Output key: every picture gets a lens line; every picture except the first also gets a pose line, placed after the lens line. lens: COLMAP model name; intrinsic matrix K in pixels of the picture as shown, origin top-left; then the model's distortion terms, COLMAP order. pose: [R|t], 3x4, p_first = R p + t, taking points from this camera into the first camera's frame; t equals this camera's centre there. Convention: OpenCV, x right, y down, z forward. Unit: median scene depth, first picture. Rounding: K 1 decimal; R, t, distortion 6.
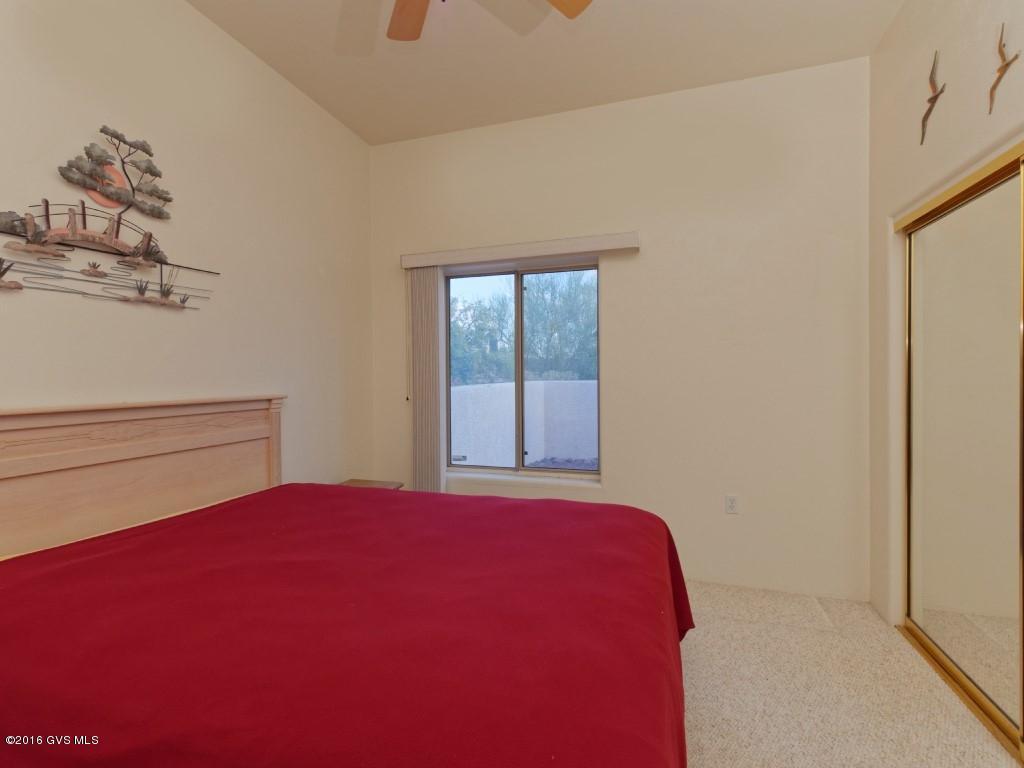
lens RADIAL K [[486.0, 0, 514.8], [0, 486.0, 375.9], [0, 0, 1]] dist [0.022993, 0.000765]
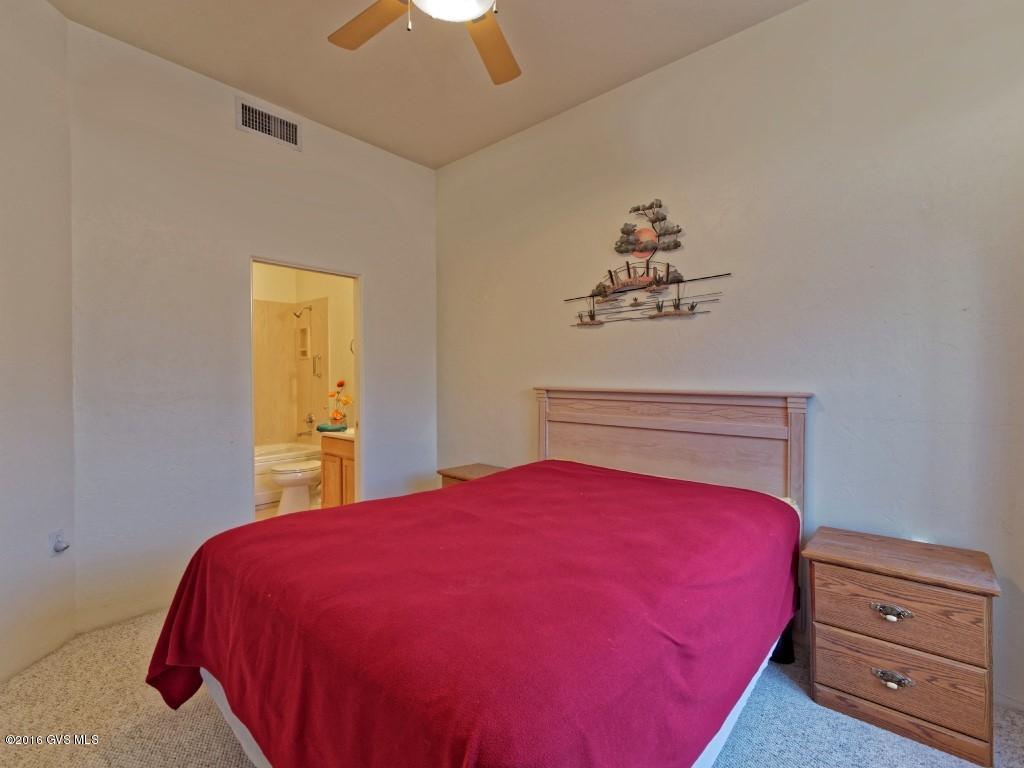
lens RADIAL K [[486.0, 0, 512.7], [0, 486.0, 381.2], [0, 0, 1]] dist [0.022993, 0.000765]
pose [[-0.401403, 0.018307, -0.915718, 0.616776], [0.000849, 0.999807, 0.019616, 0.002189], [0.915901, 0.007097, -0.401341, 1.105573]]
